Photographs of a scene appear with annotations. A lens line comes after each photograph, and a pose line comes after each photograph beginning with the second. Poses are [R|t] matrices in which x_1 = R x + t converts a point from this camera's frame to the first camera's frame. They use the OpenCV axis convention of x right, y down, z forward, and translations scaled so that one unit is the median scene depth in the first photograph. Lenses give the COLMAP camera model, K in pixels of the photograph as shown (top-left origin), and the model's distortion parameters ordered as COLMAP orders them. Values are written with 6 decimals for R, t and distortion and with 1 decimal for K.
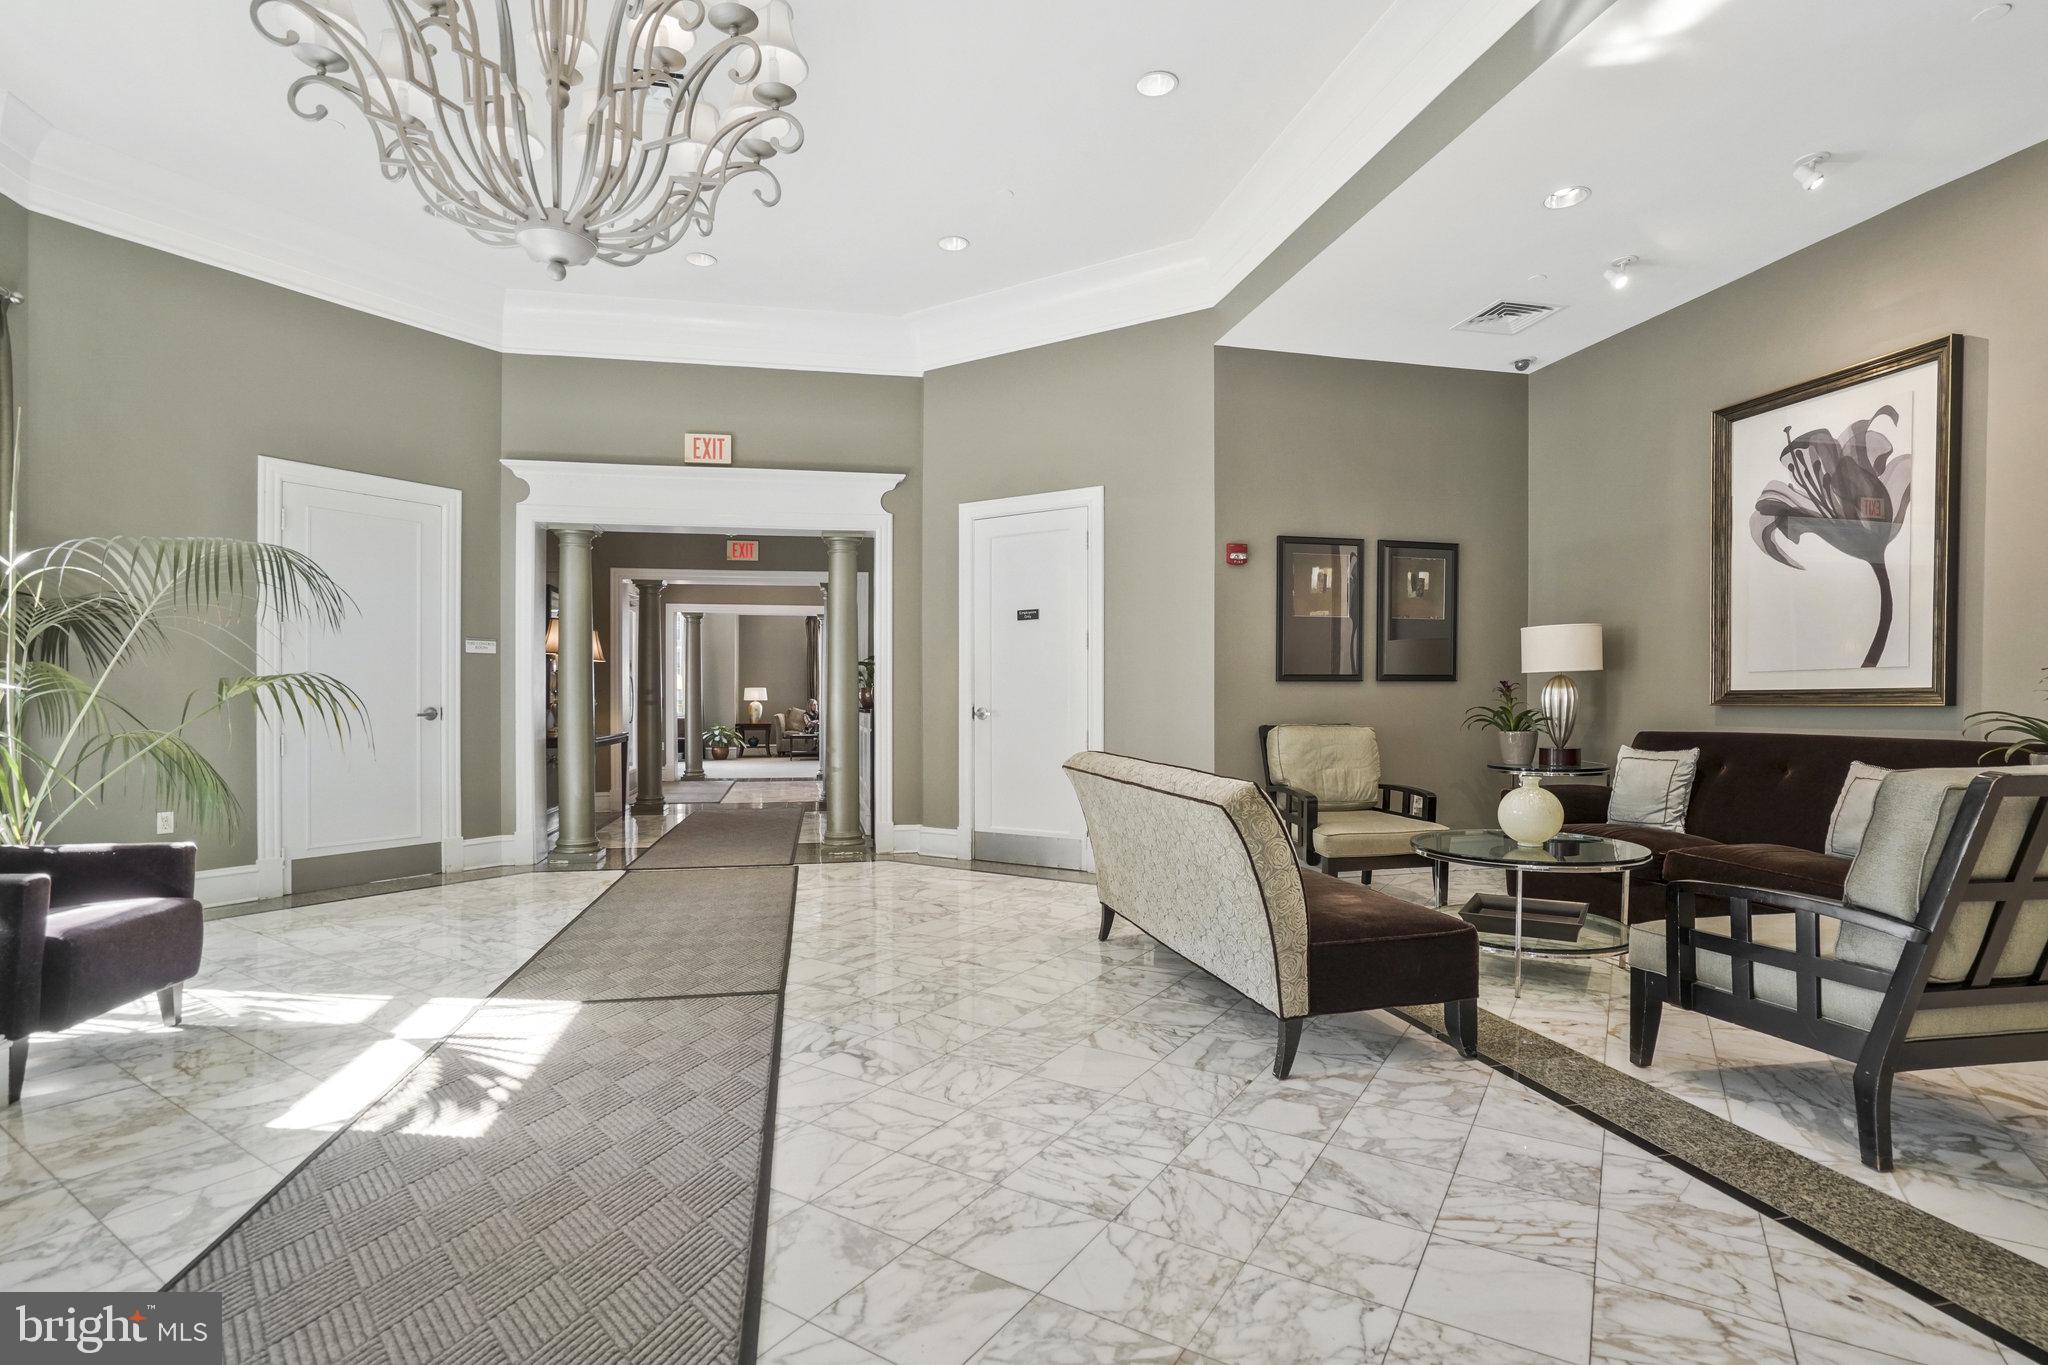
lens RADIAL K [[955.2, 0, 1028.8], [0, 955.2, 693.4], [0, 0, 1]] dist [-0.017362, 0.002422]
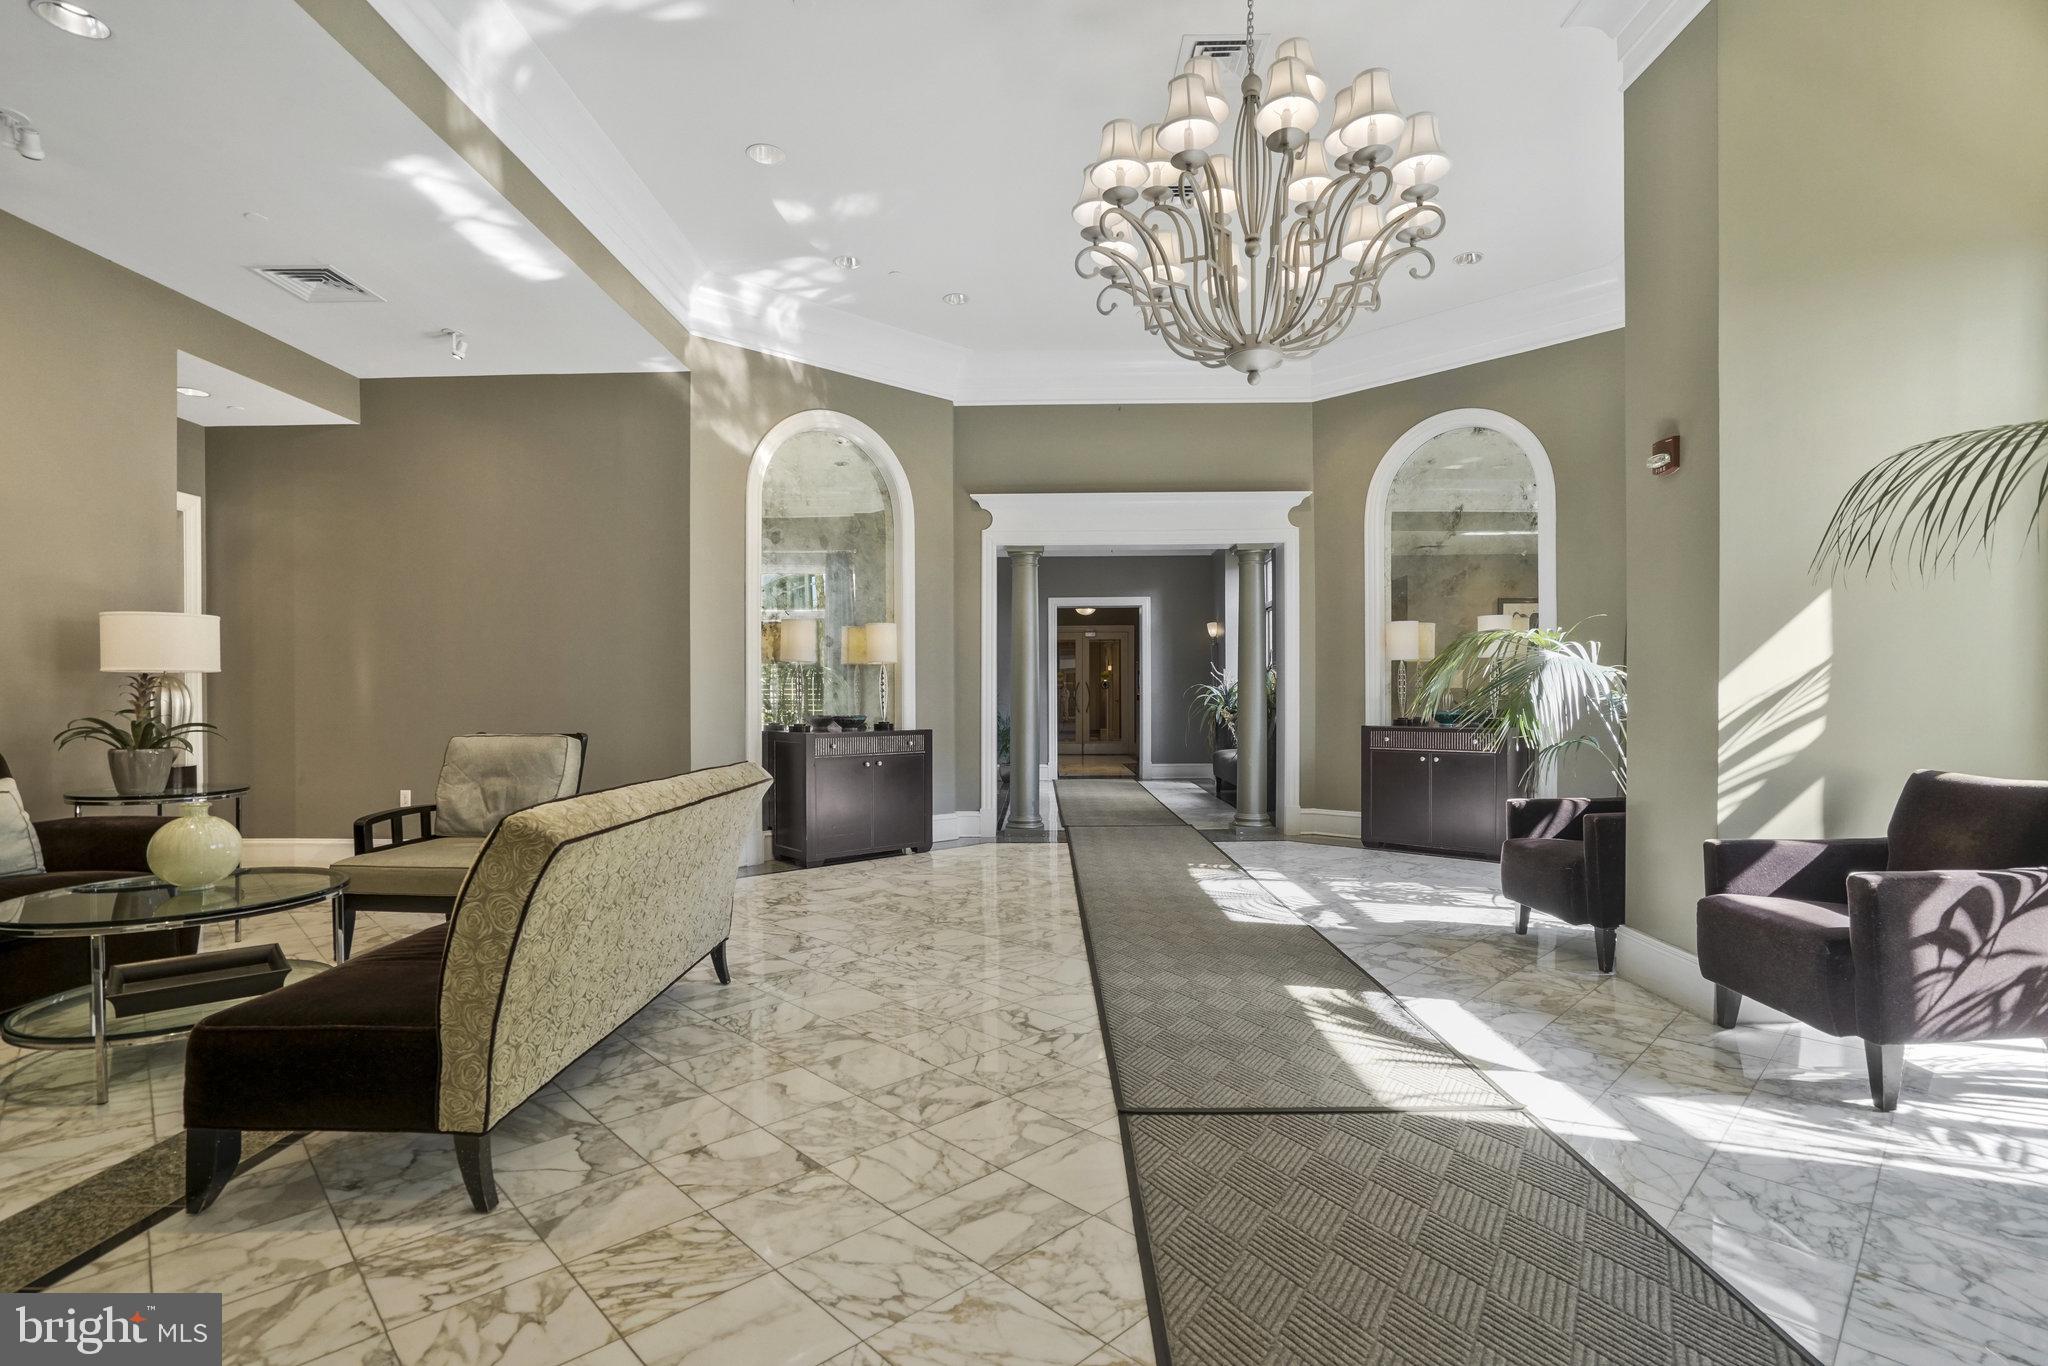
lens RADIAL K [[955.2, 0, 1027.0], [0, 955.2, 692.0], [0, 0, 1]] dist [-0.017362, 0.002422]
pose [[-0.970820, 0.009713, 0.239613, -0.438551], [0.007338, 0.999915, -0.010803, 0.012524], [-0.239697, -0.008730, -0.970808, 2.054146]]
